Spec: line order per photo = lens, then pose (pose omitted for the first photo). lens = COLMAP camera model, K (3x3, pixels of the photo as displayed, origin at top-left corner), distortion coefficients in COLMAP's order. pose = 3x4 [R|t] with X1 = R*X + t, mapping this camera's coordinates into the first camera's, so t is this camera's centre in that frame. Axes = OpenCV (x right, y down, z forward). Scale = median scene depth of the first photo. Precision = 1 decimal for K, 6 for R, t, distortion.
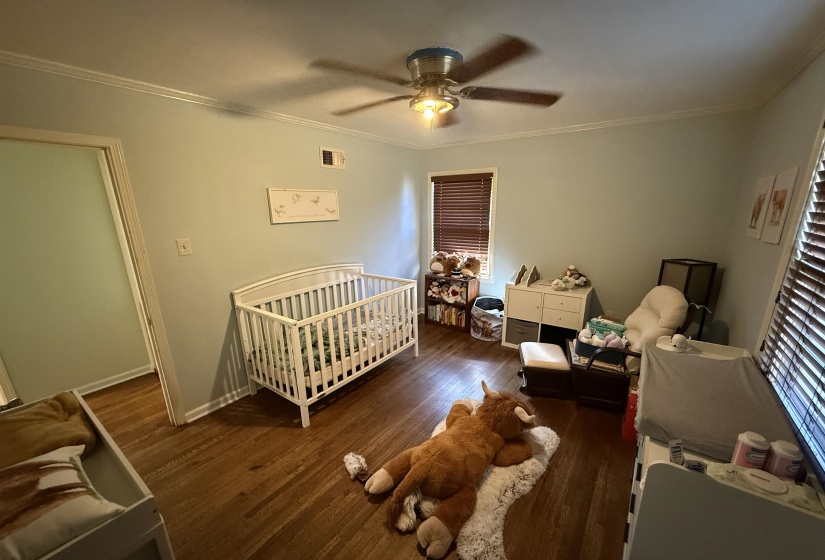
lens RADIAL K [[331.3, 0, 412.7], [0, 331.3, 292.8], [0, 0, 1]] dist [-0.001415, -0.000211]
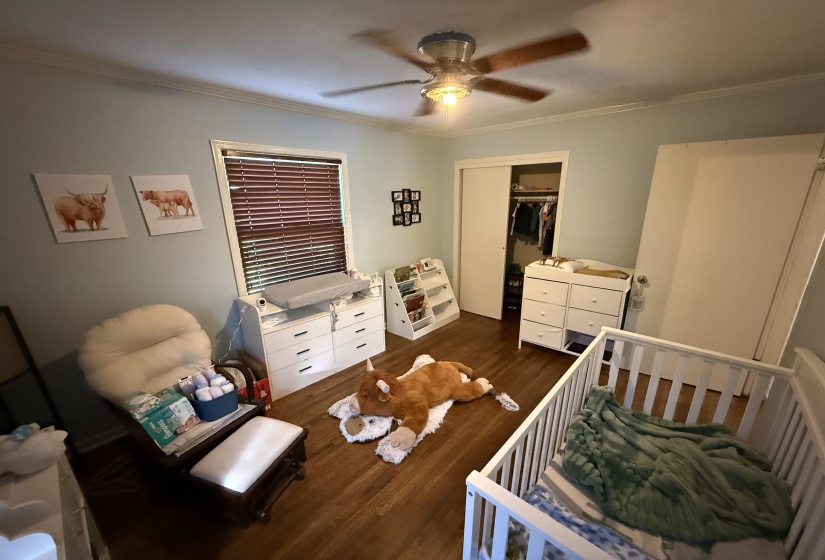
lens RADIAL K [[325.6, 0, 411.0], [0, 325.6, 294.8], [0, 0, 1]] dist [-0.000816, -0.000126]
pose [[-0.992875, -0.011008, 0.118651, 0.033556], [0.053885, 0.846619, 0.529464, -0.339975], [-0.106281, 0.532085, -0.839994, 1.257823]]
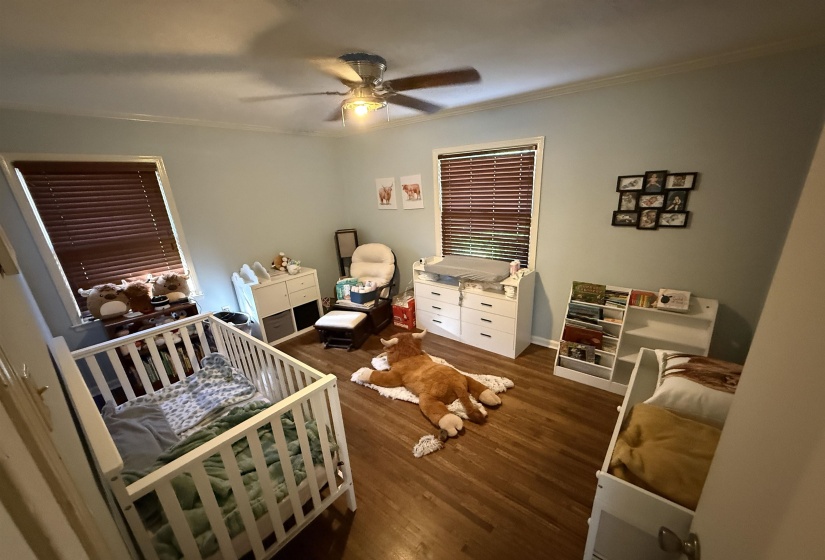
lens RADIAL K [[325.6, 0, 411.0], [0, 325.6, 294.8], [0, 0, 1]] dist [-0.000816, -0.000126]
pose [[0.064246, -0.315778, 0.946655, -0.675863], [0.301812, 0.910339, 0.283181, -0.152014], [-0.951200, 0.267518, 0.153791, 0.511907]]
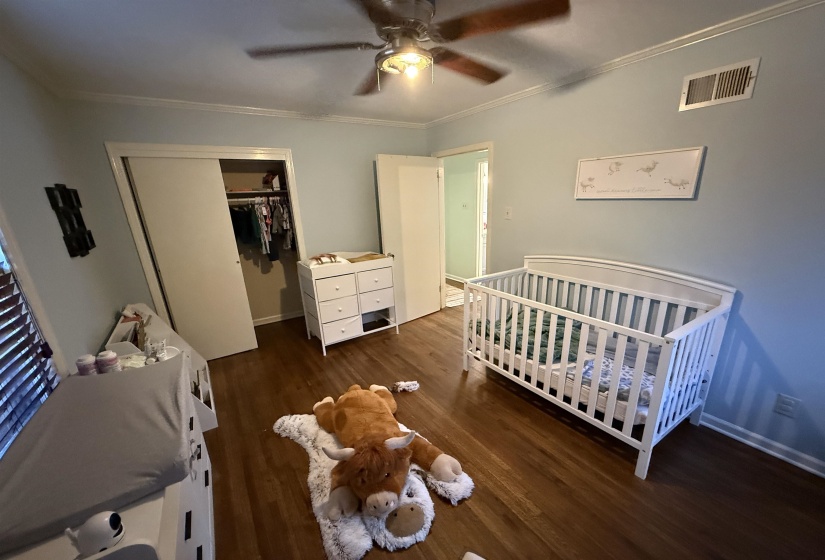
lens RADIAL K [[325.6, 0, 411.0], [0, 325.6, 294.8], [0, 0, 1]] dist [-0.000816, -0.000126]
pose [[-0.369048, 0.296650, -0.880796, 0.573959], [-0.201043, 0.899776, 0.387278, -0.210121], [0.907406, 0.320002, -0.272421, 0.845369]]
